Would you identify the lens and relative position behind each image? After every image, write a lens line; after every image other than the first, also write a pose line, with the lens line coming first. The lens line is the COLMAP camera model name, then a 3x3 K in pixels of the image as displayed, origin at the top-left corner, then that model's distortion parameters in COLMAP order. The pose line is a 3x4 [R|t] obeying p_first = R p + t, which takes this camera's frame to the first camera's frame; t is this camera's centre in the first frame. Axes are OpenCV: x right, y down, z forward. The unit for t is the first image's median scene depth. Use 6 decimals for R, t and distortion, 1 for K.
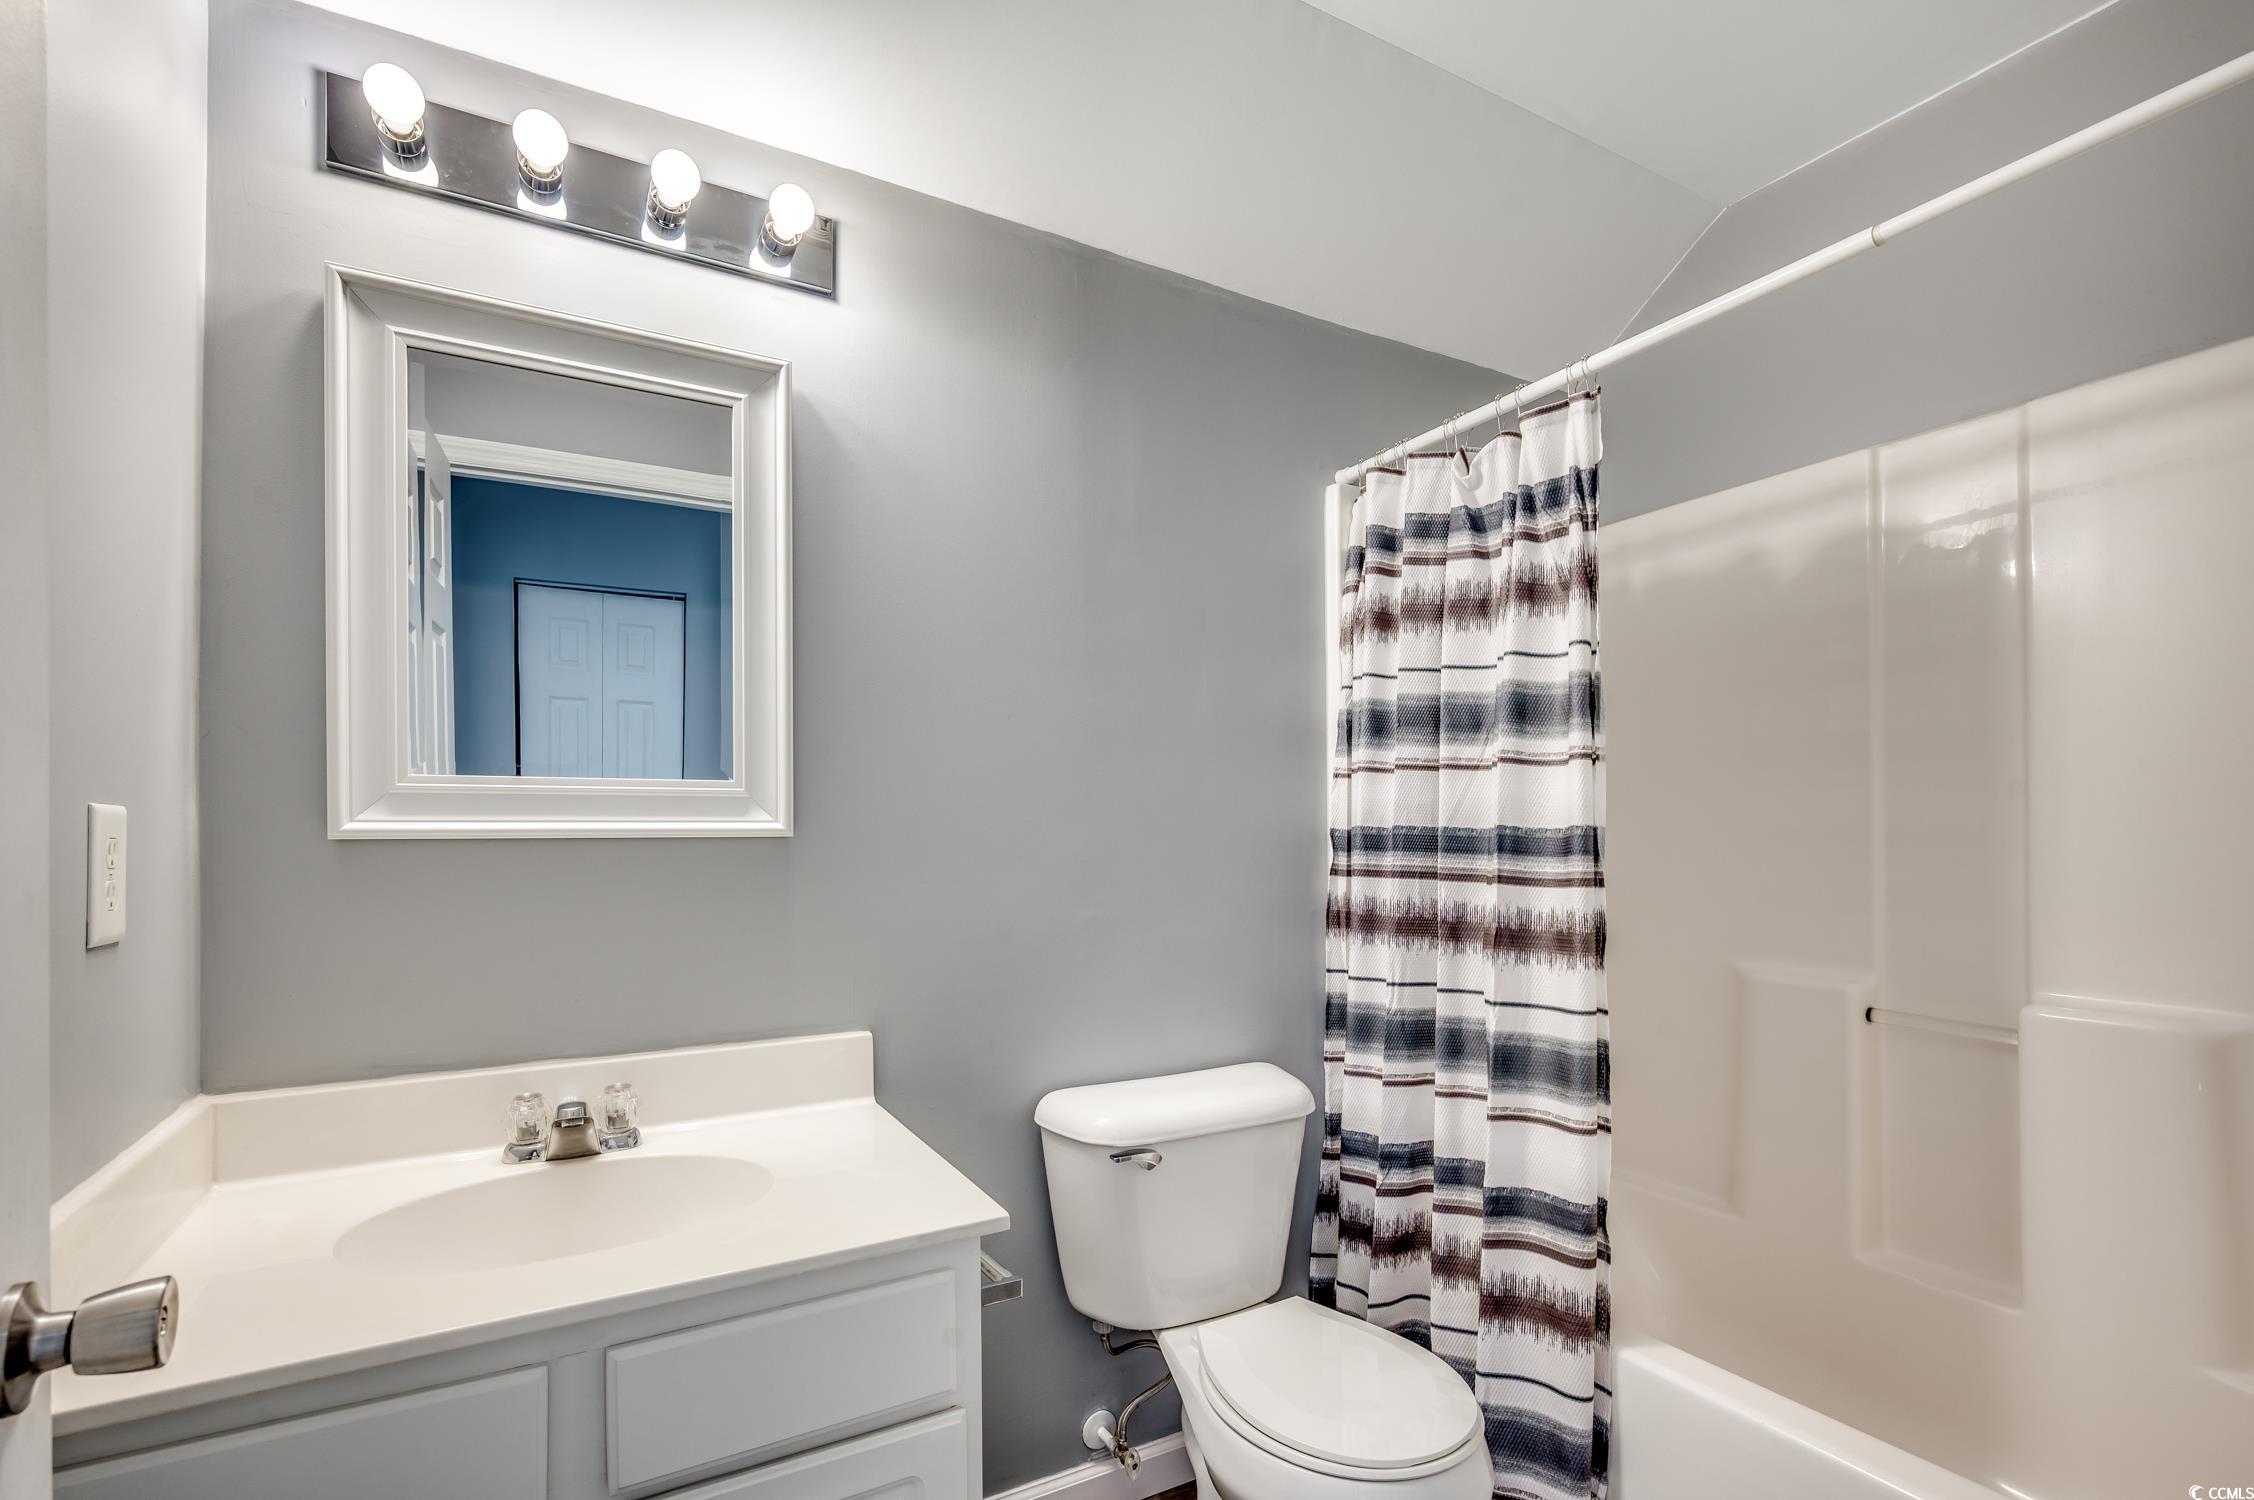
lens RADIAL K [[1016.9, 0, 1132.1], [0, 1016.9, 826.9], [0, 0, 1]] dist [-0.001063, 0.001235]
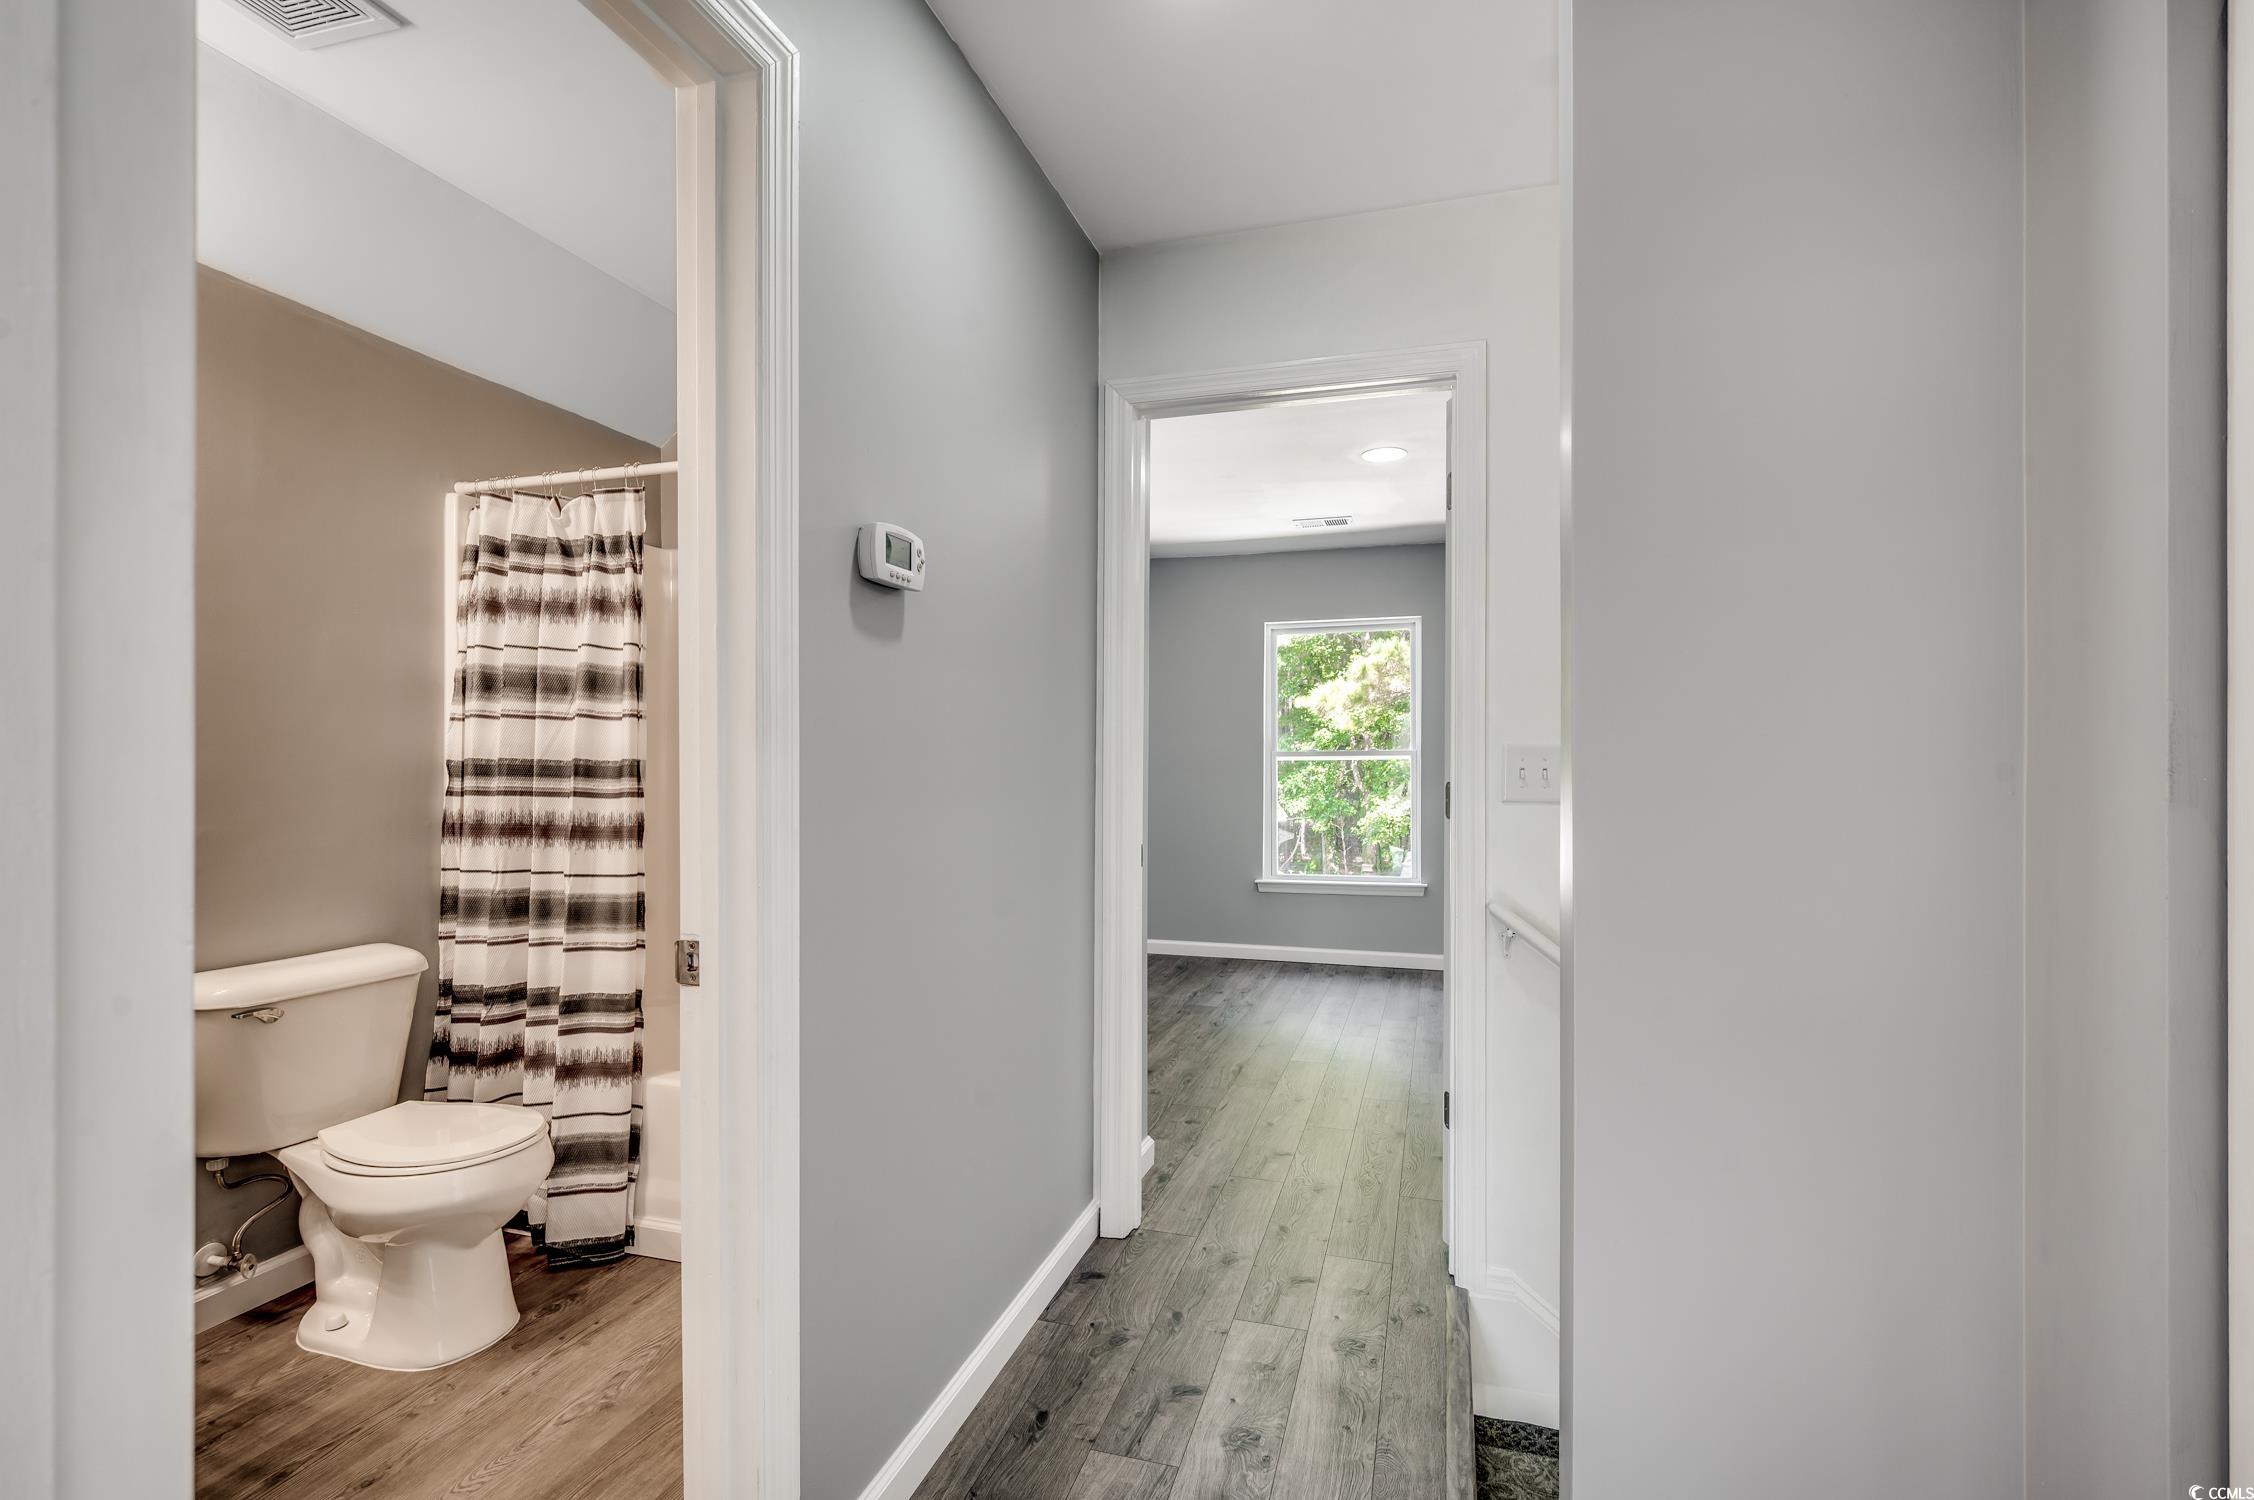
lens RADIAL K [[1016.9, 0, 1133.2], [0, 1016.9, 752.3], [0, 0, 1]] dist [-0.001063, 0.001235]
pose [[0.719100, 0.009827, 0.694837, -0.085383], [-0.006435, 0.999951, -0.007483, -0.004222], [-0.694877, 0.000909, 0.719128, -0.608981]]
